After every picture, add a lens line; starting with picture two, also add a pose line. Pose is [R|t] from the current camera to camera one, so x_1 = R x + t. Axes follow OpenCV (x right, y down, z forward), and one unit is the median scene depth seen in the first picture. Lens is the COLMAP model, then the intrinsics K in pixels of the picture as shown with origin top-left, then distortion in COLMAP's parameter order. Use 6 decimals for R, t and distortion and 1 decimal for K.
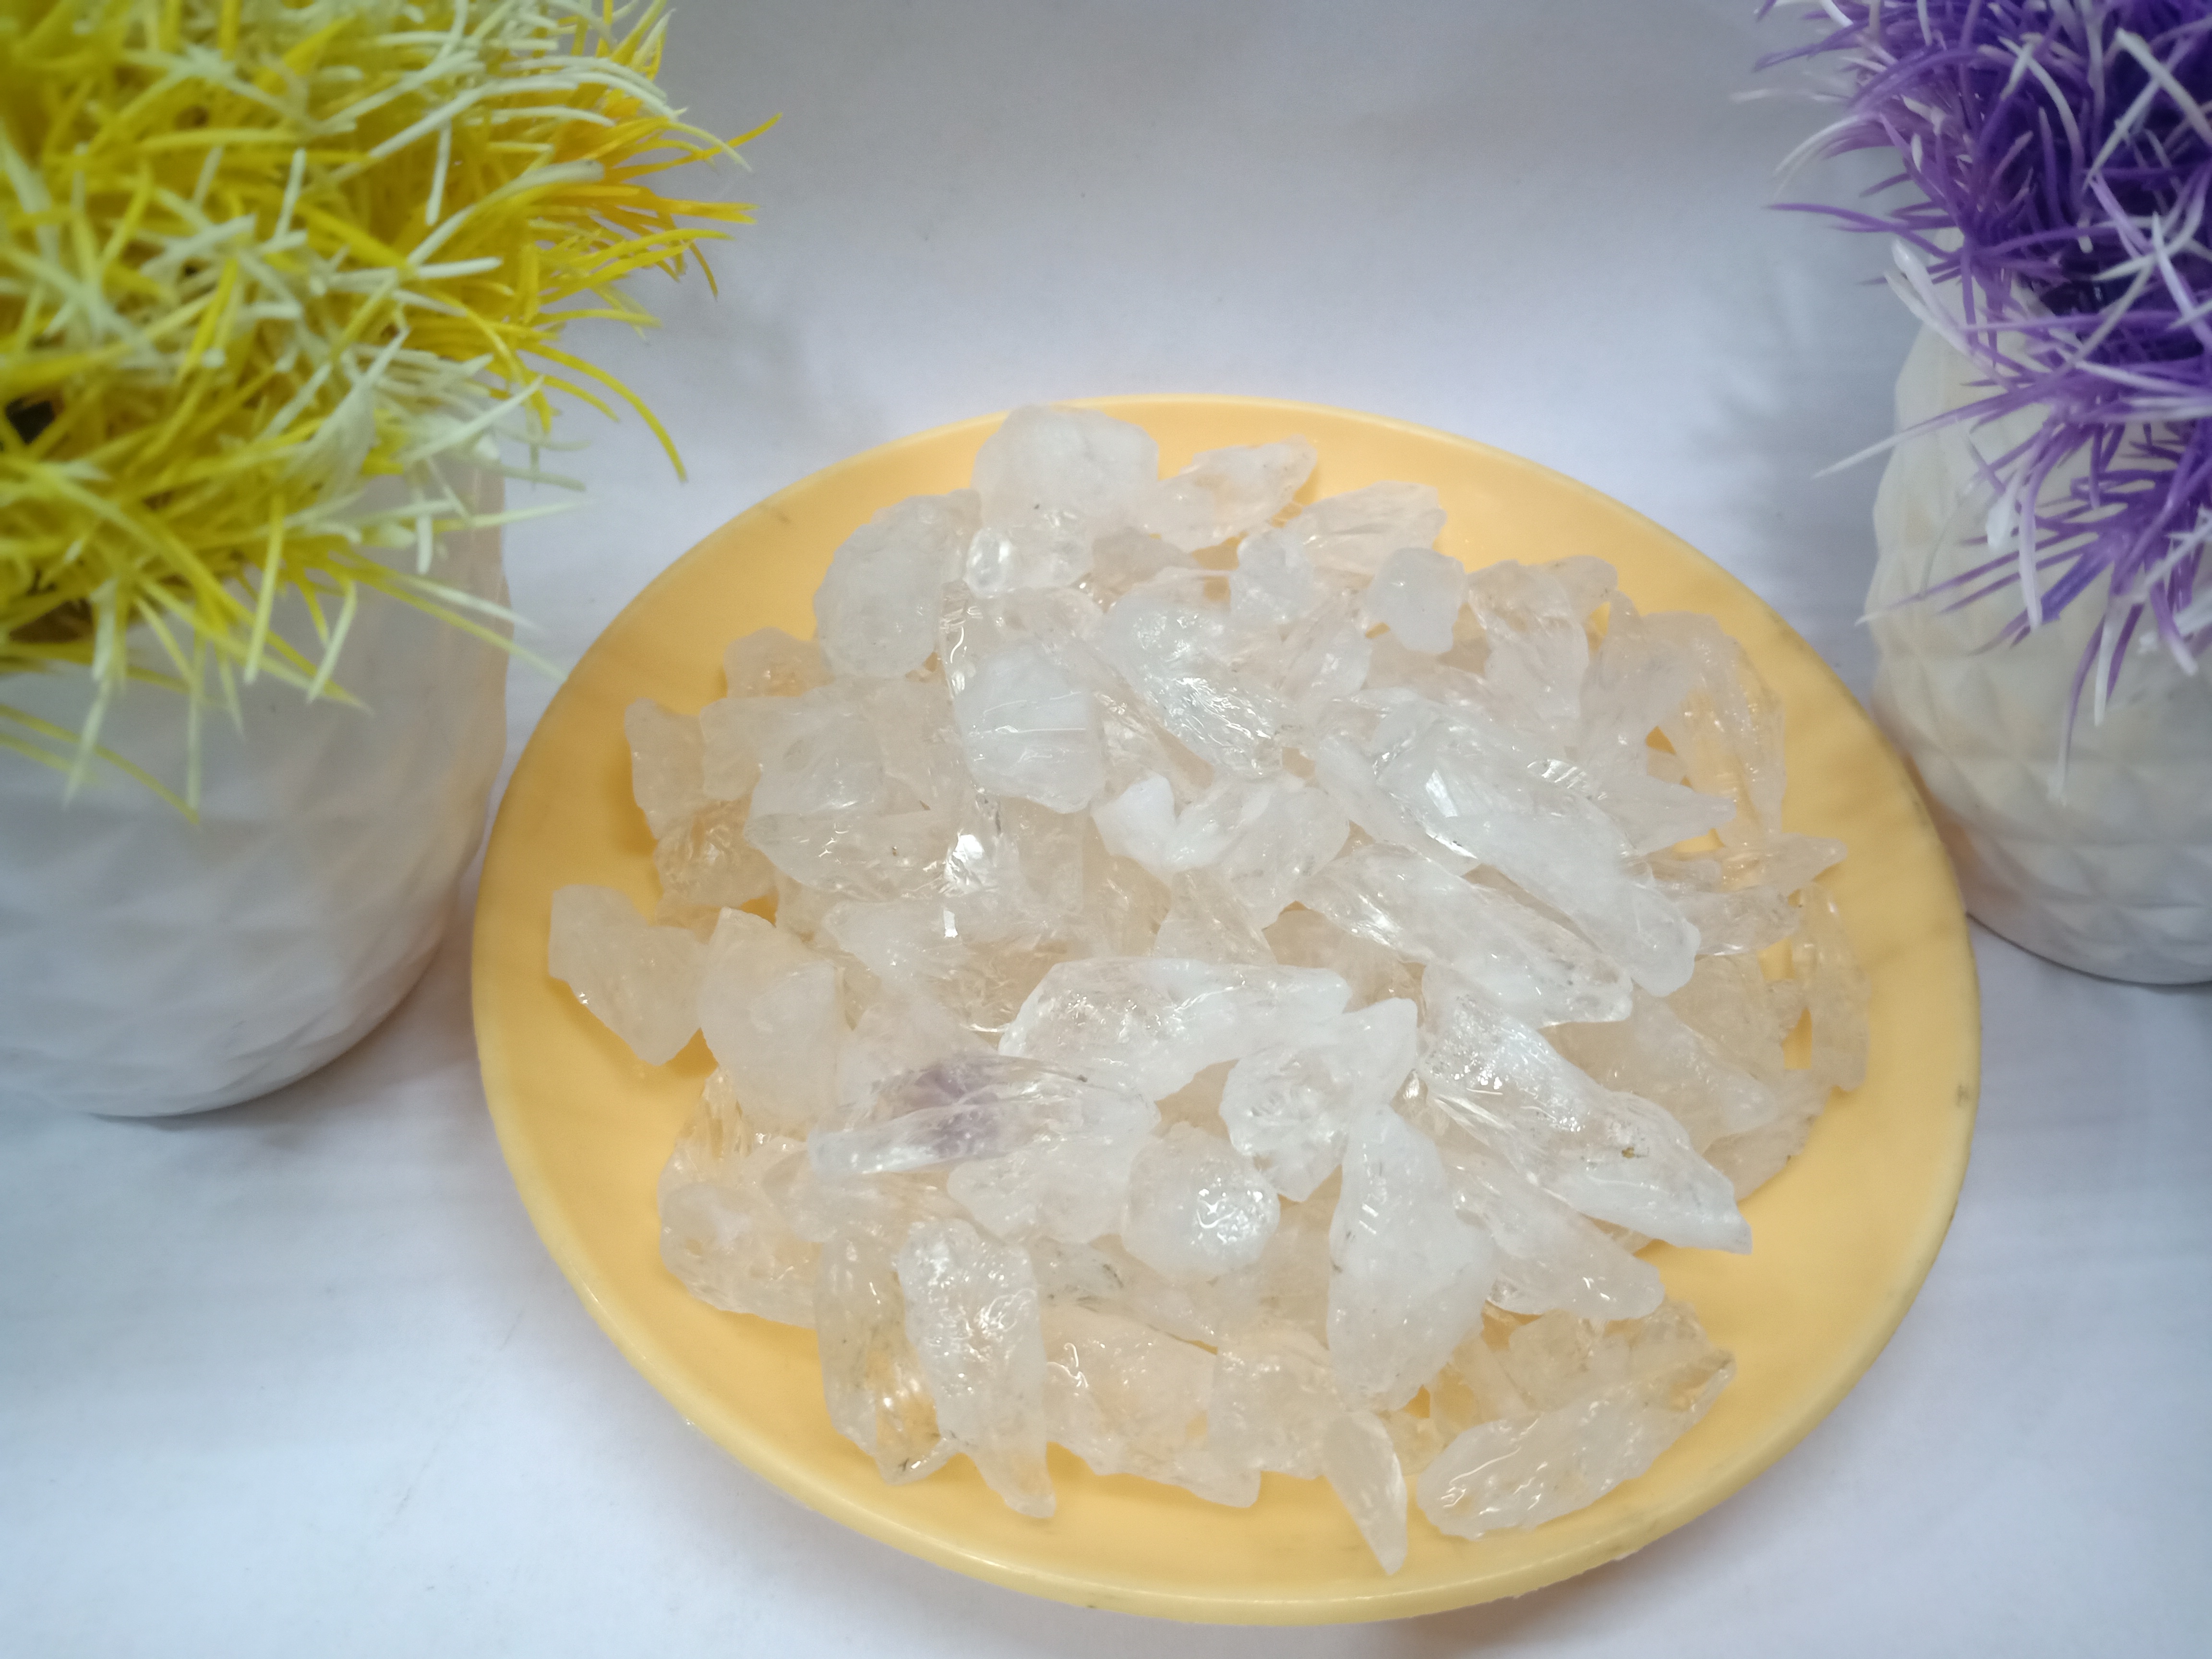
lens RADIAL K [[1756.6, 0, 1106.0], [0, 1756.6, 829.5], [0, 0, 1]] dist [0.066804, -0.219861]
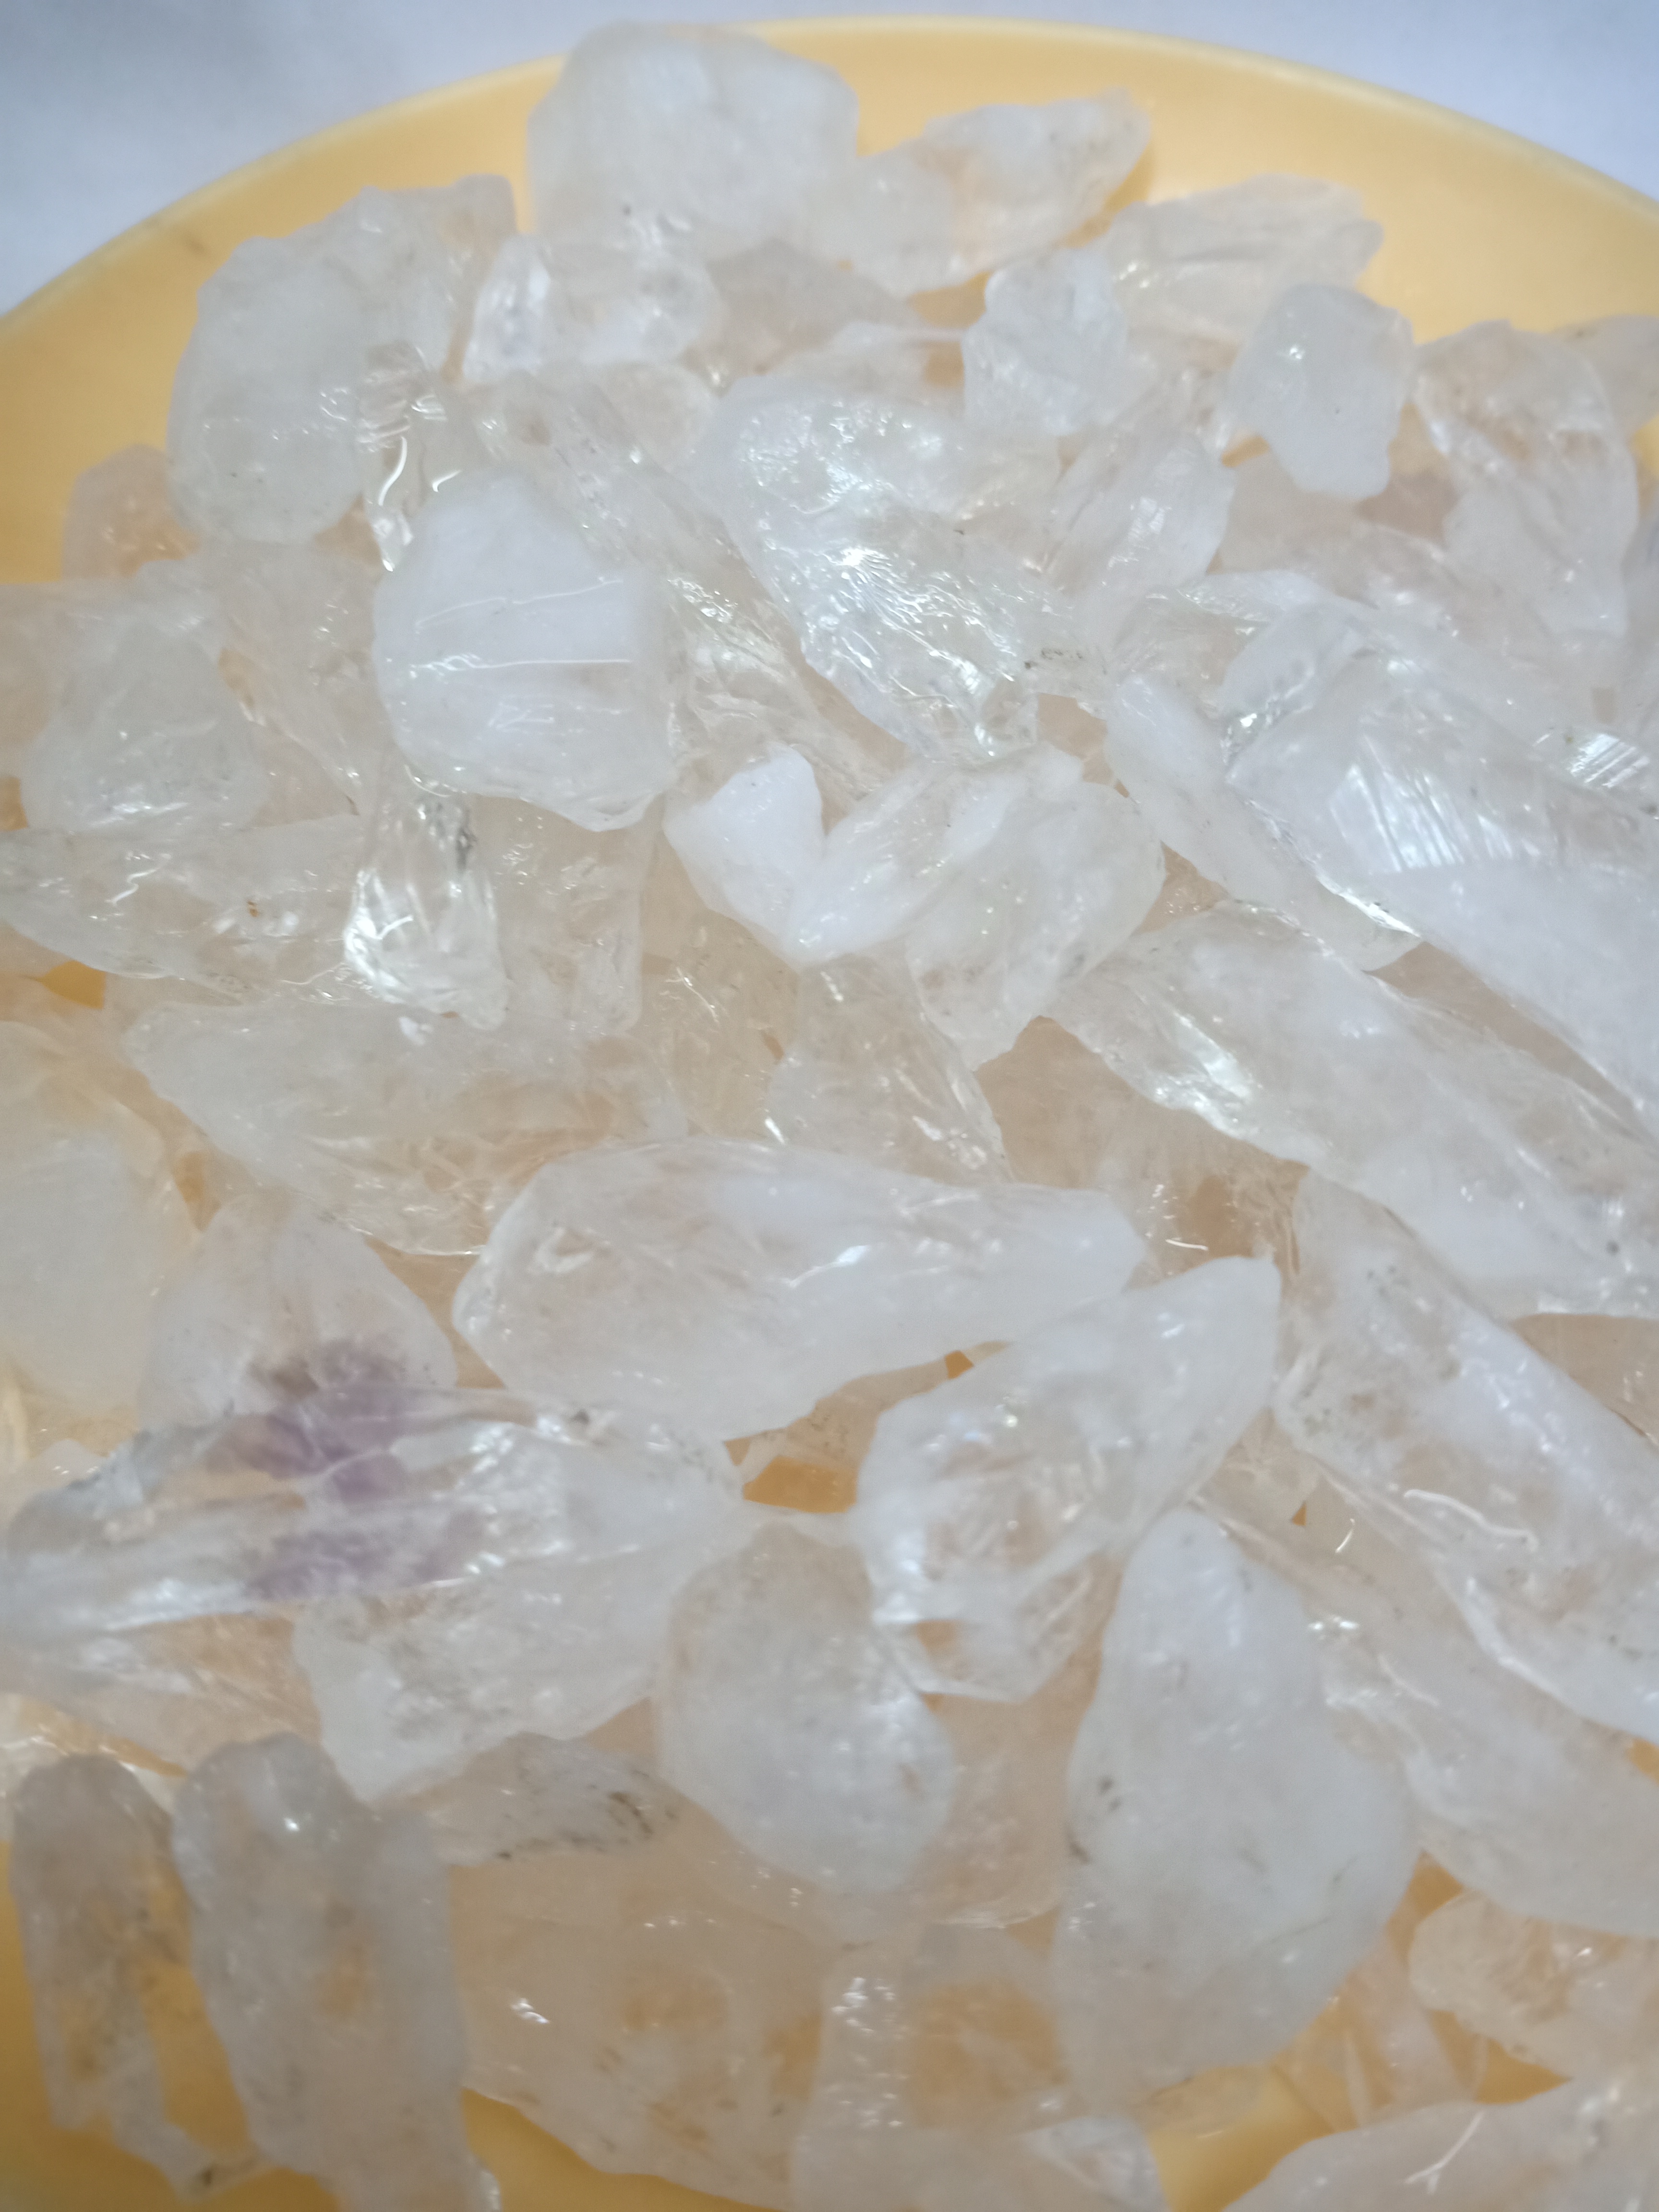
lens RADIAL K [[1756.6, 0, 836.4], [0, 1756.6, 1105.9], [0, 0, 1]] dist [0.066804, -0.219861]
pose [[0.998410, 0.023535, -0.051230, 0.073336], [-0.010590, 0.970811, 0.239612, -0.055297], [0.055374, -0.238689, 0.969516, 0.499632]]
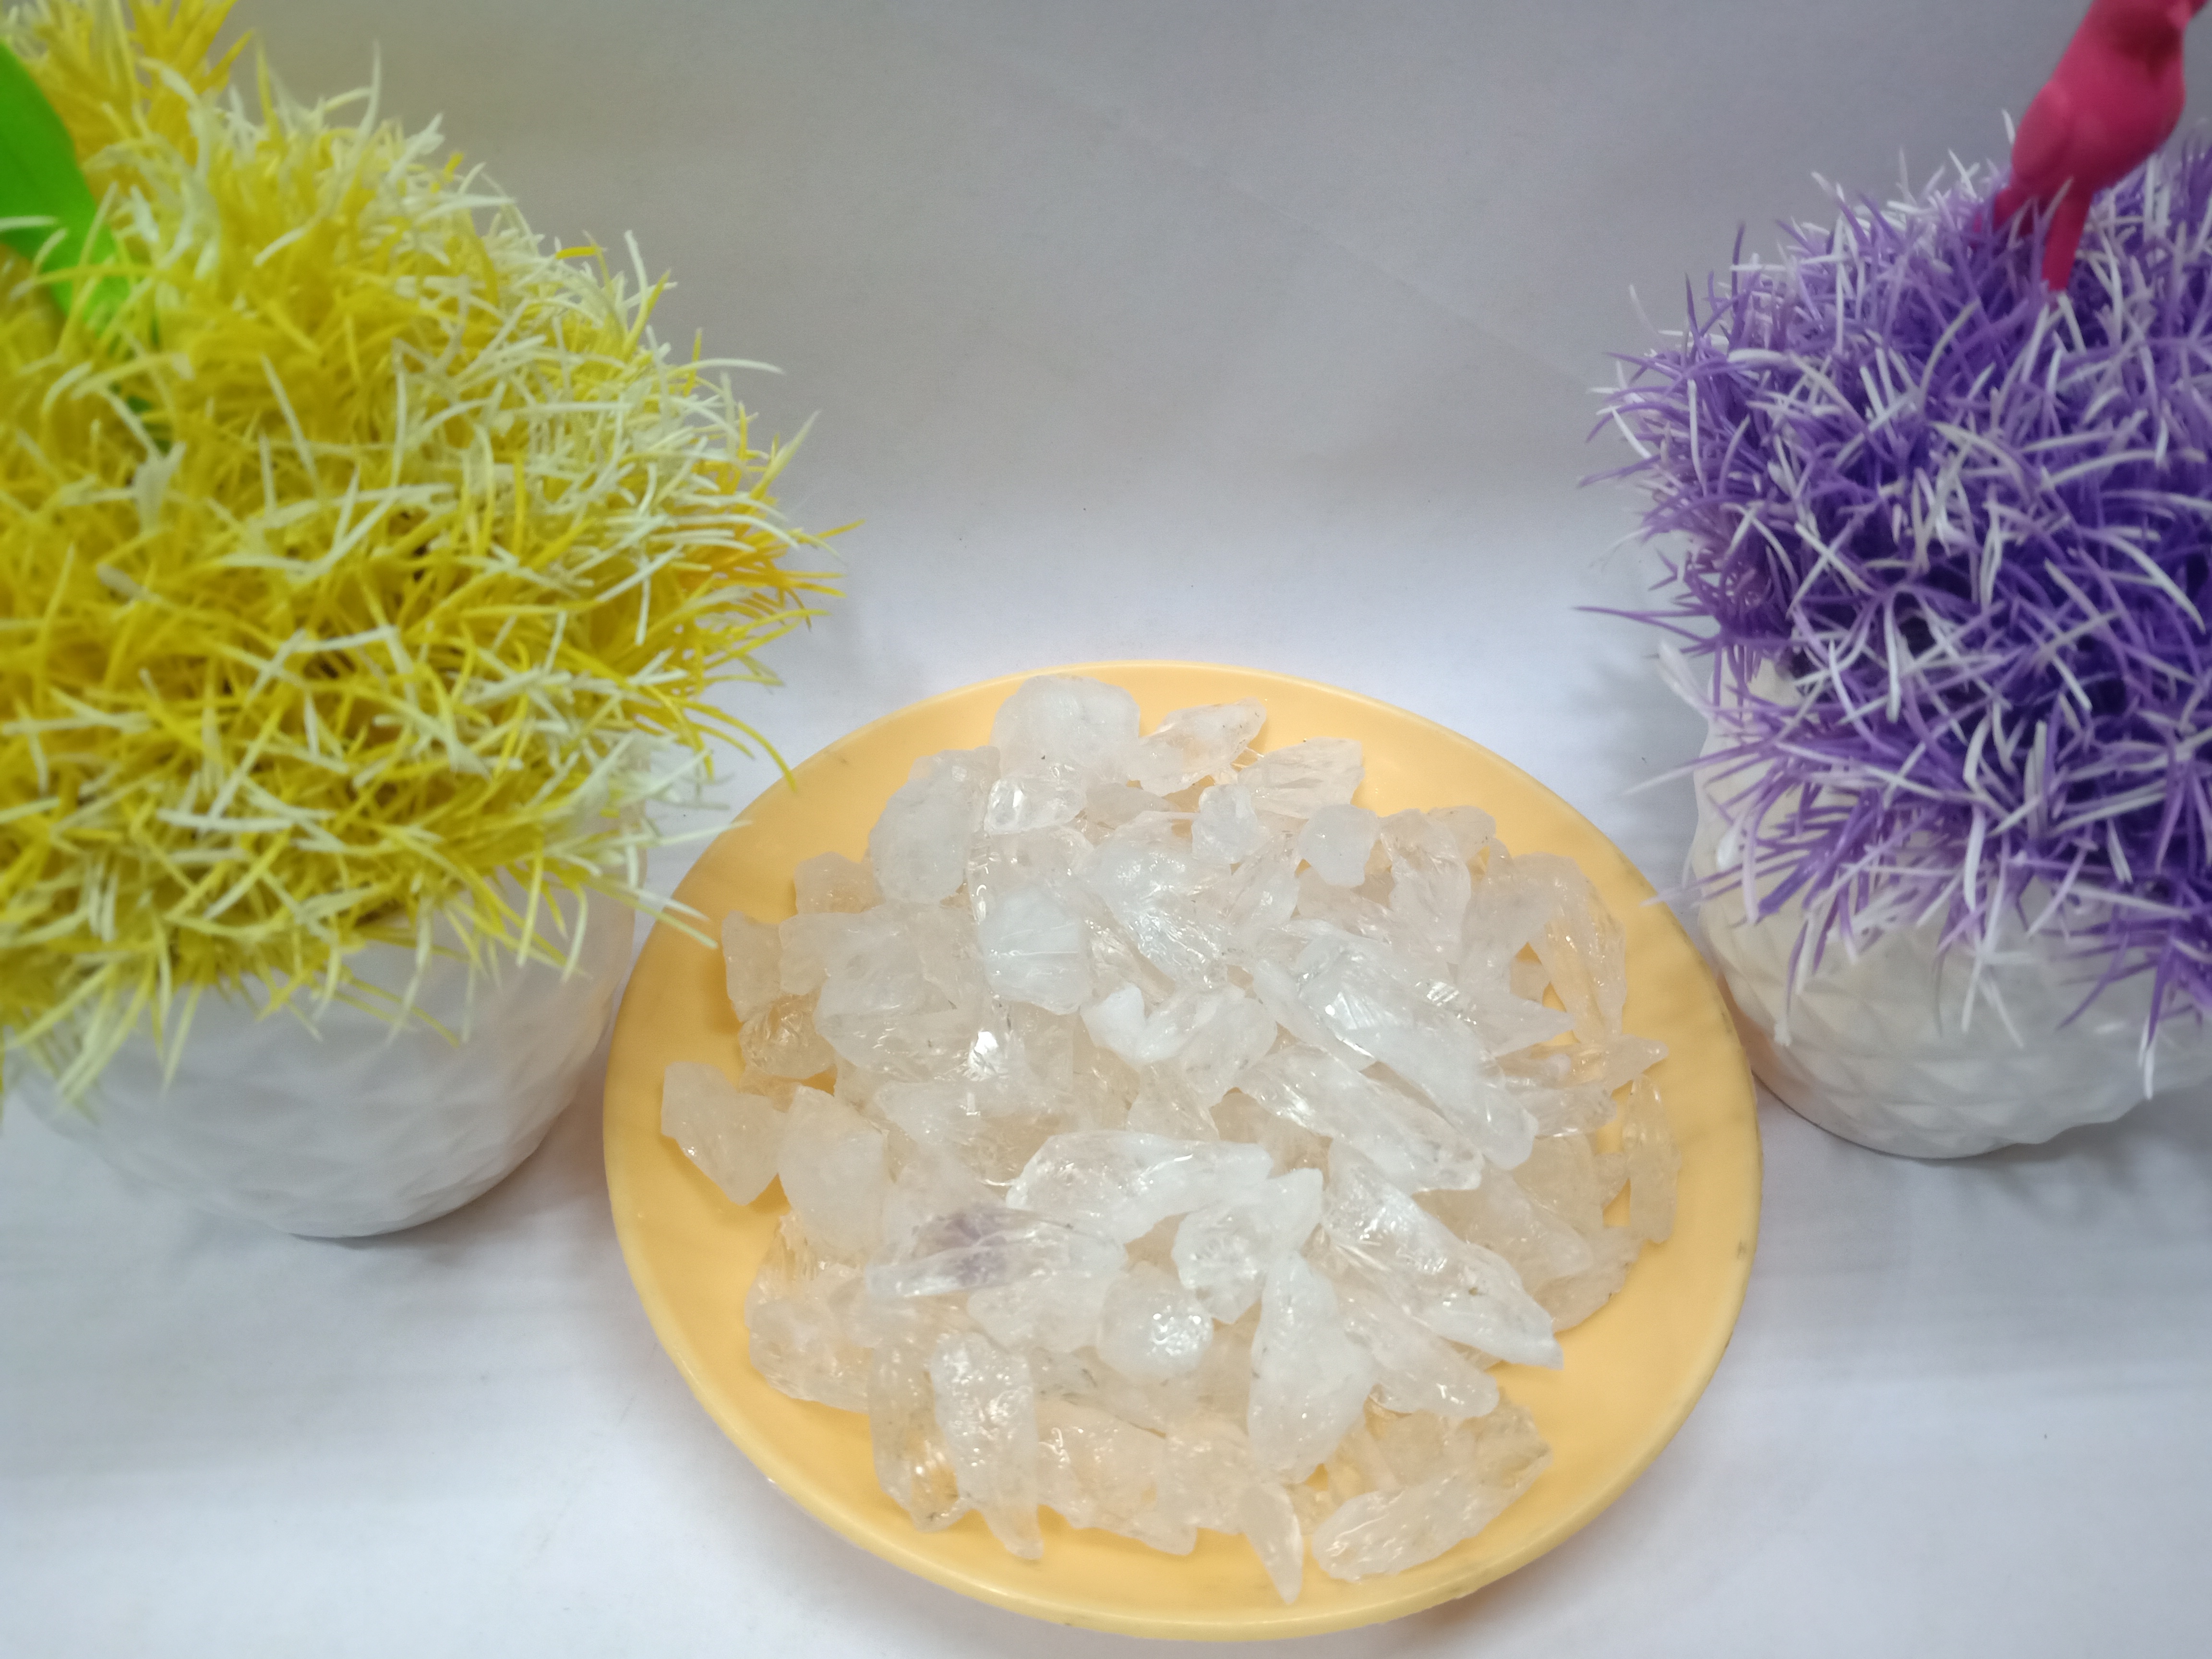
lens RADIAL K [[1744.7, 0, 1107.3], [0, 1744.7, 810.9], [0, 0, 1]] dist [0.074223, -0.230187]
pose [[0.999781, 0.020478, 0.004360, 0.002608], [-0.020163, 0.997812, -0.062963, -0.081099], [-0.005640, 0.062862, 0.998006, -0.312236]]
